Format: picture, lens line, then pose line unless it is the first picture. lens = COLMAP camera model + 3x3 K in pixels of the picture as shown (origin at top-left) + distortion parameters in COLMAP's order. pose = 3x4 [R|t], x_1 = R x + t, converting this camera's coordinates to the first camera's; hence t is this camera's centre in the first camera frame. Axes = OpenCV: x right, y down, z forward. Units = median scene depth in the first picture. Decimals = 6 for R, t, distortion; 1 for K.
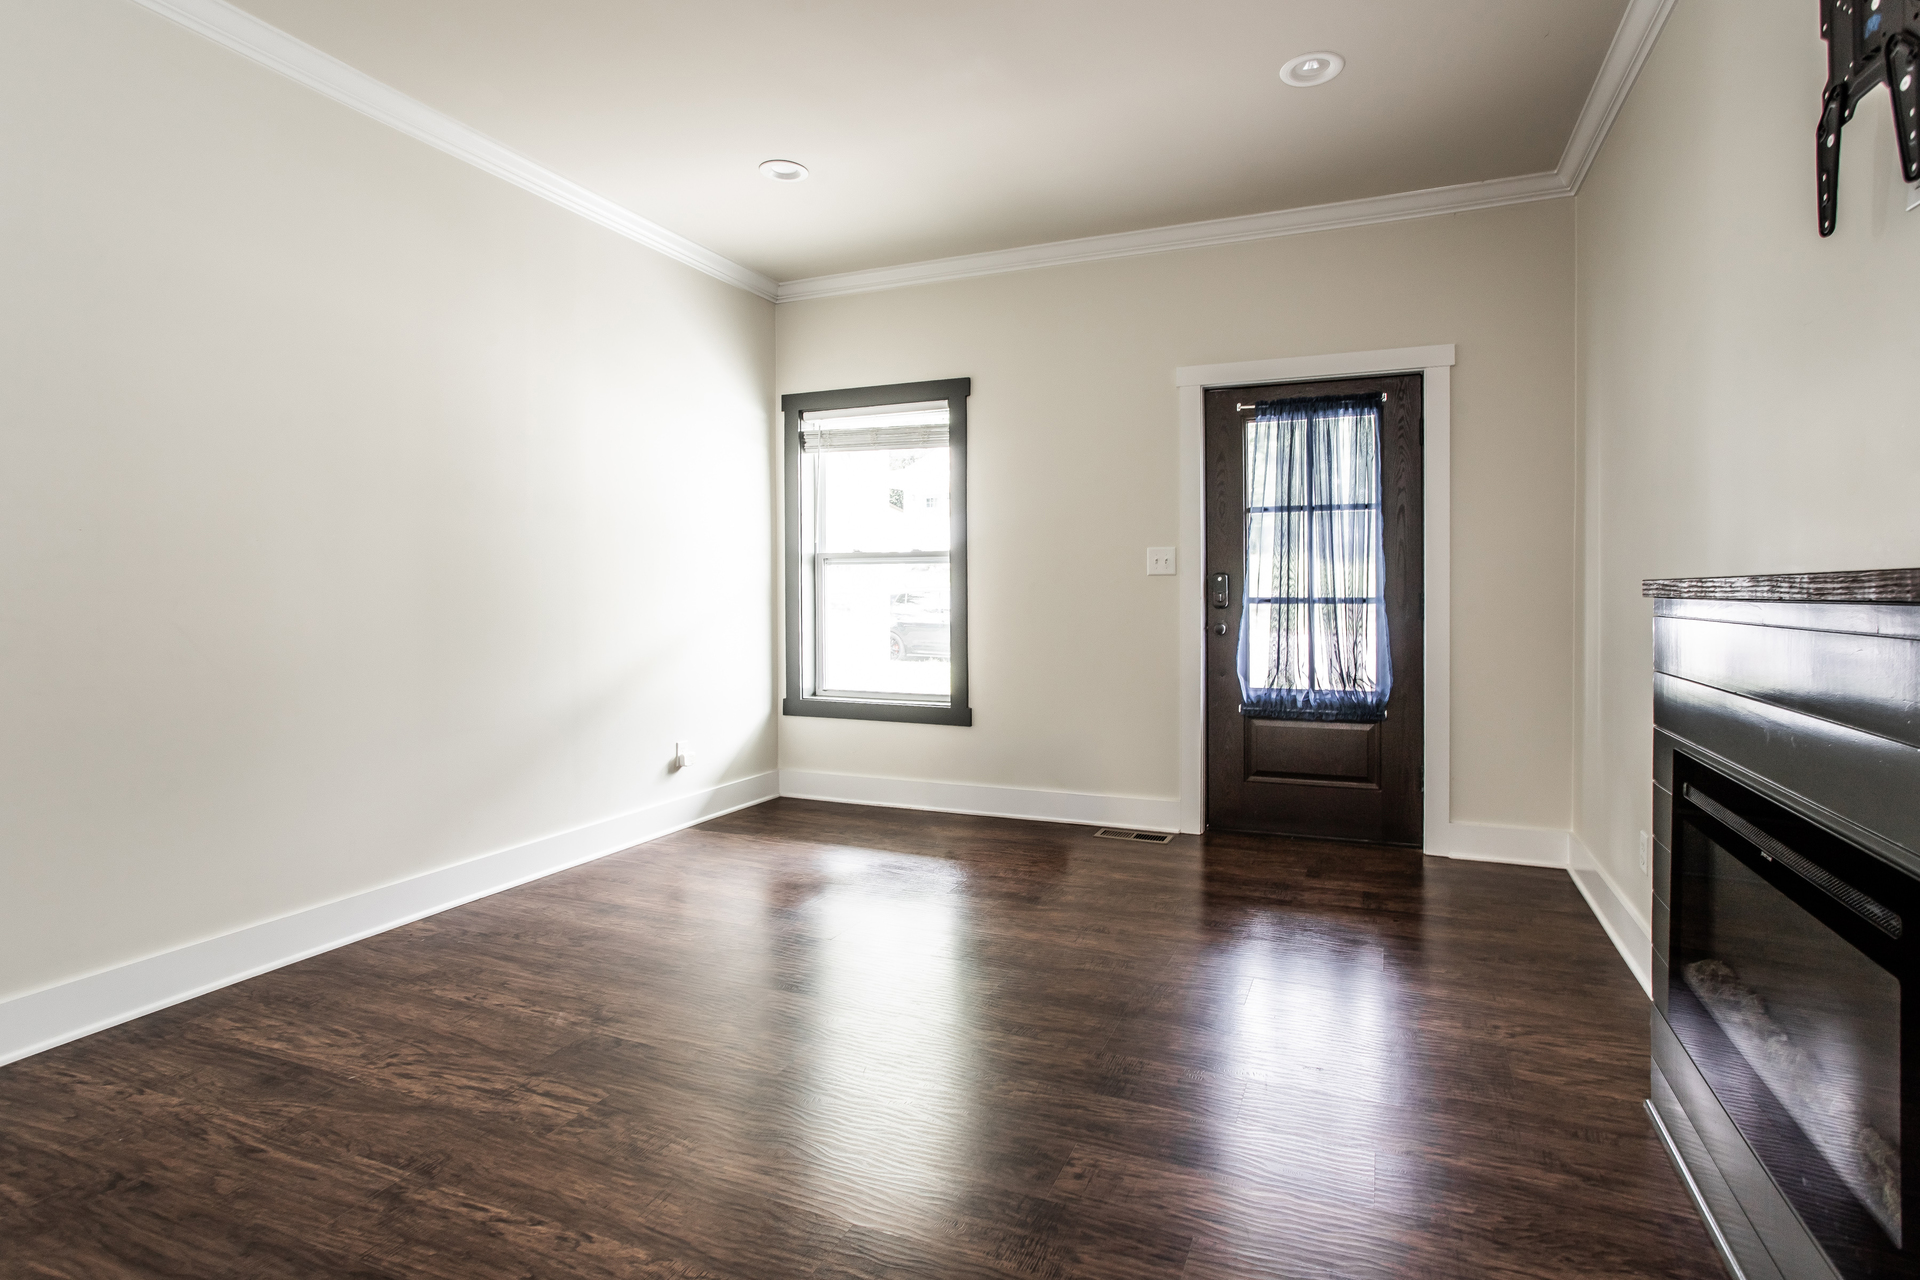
lens RADIAL K [[933.9, 0, 962.4], [0, 933.9, 598.6], [0, 0, 1]] dist [-0.021886, 0.000841]
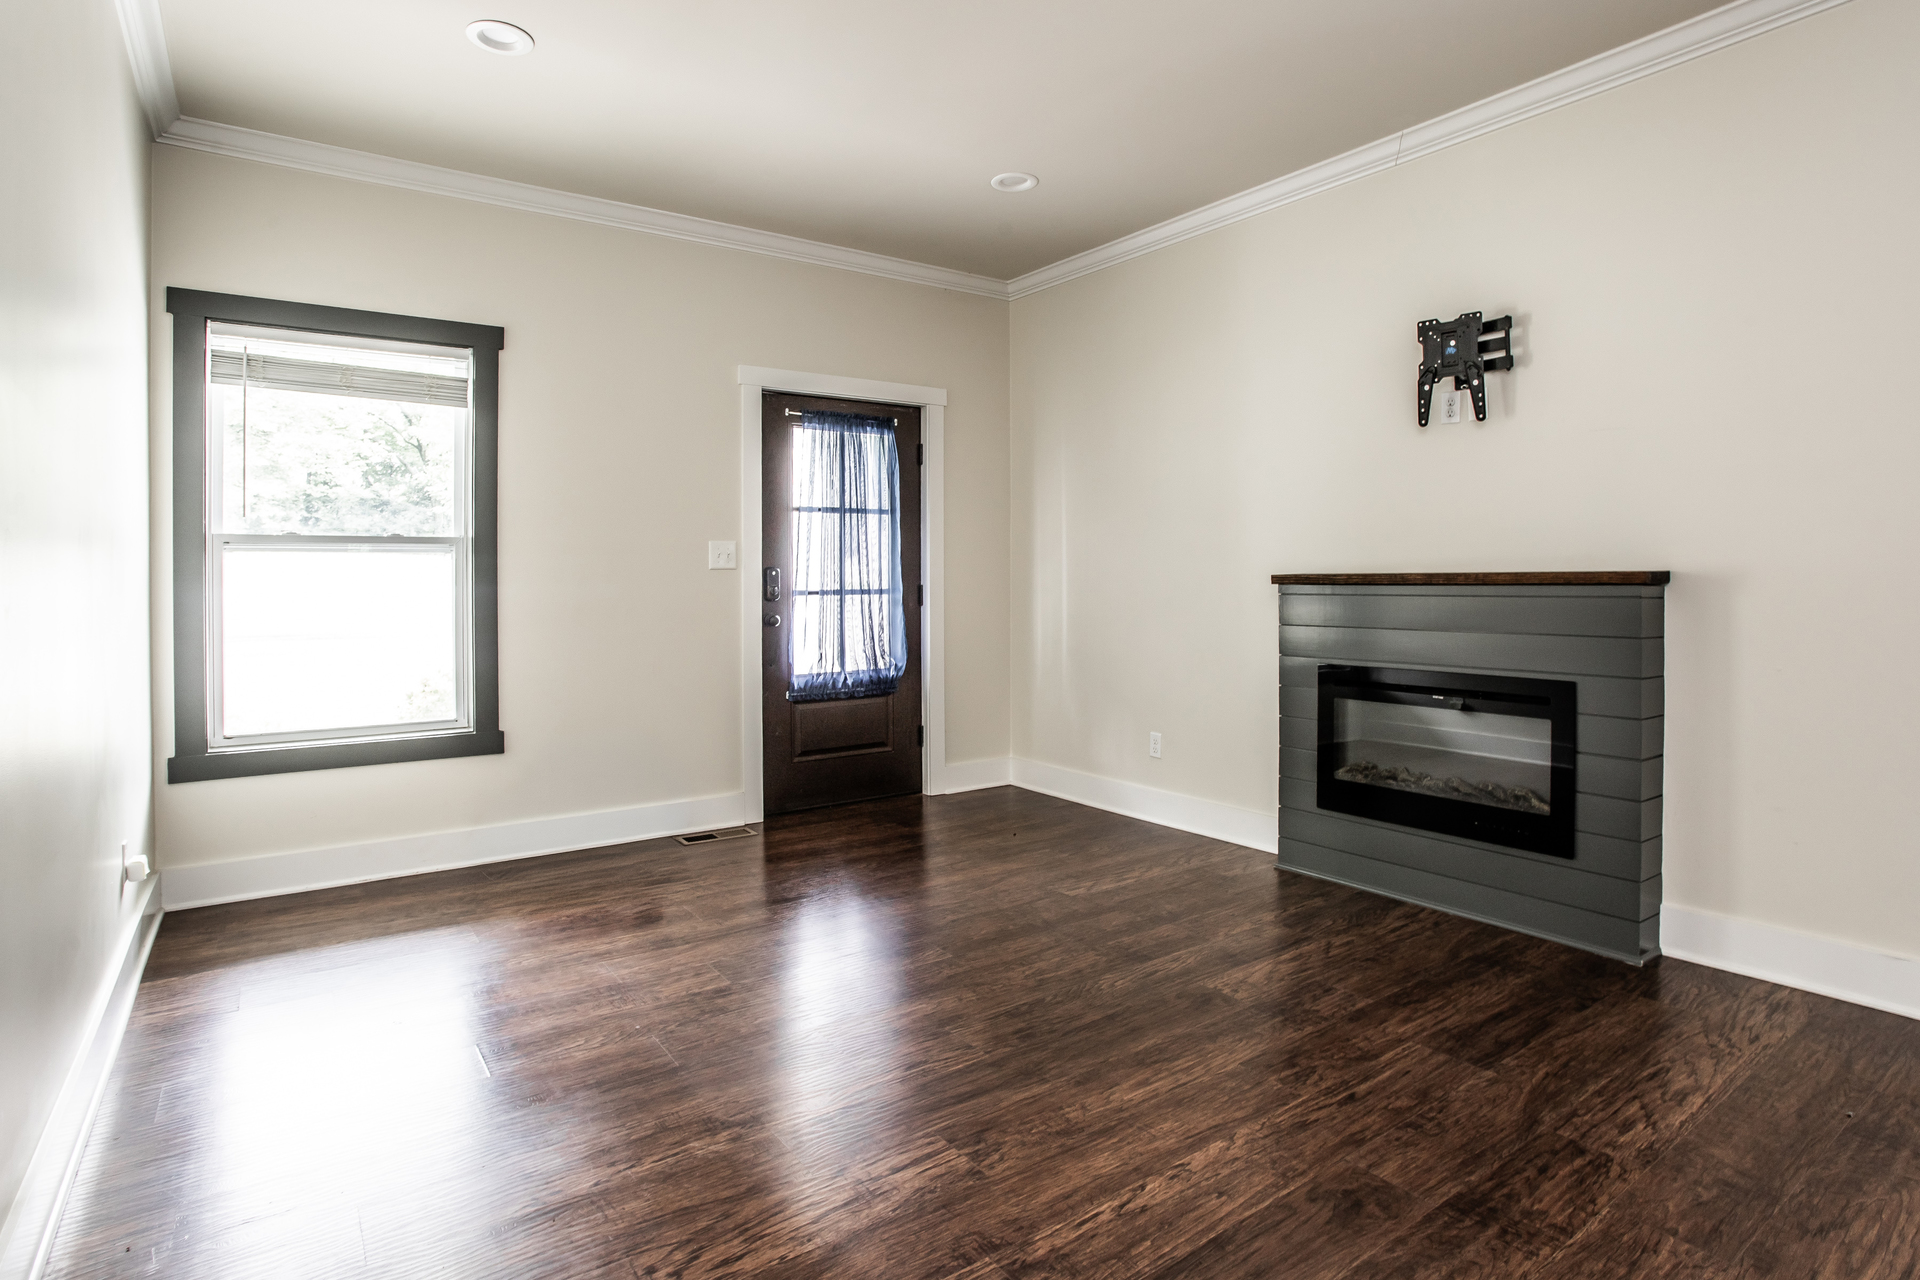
lens RADIAL K [[1037.9, 0, 962.0], [0, 1037.9, 561.9], [0, 0, 1]] dist [-0.049903, 0.000665]
pose [[0.535952, 0.007205, 0.844218, -0.603351], [0.012255, 0.999792, -0.016313, -0.012309], [-0.844159, 0.019089, 0.535752, 0.202452]]
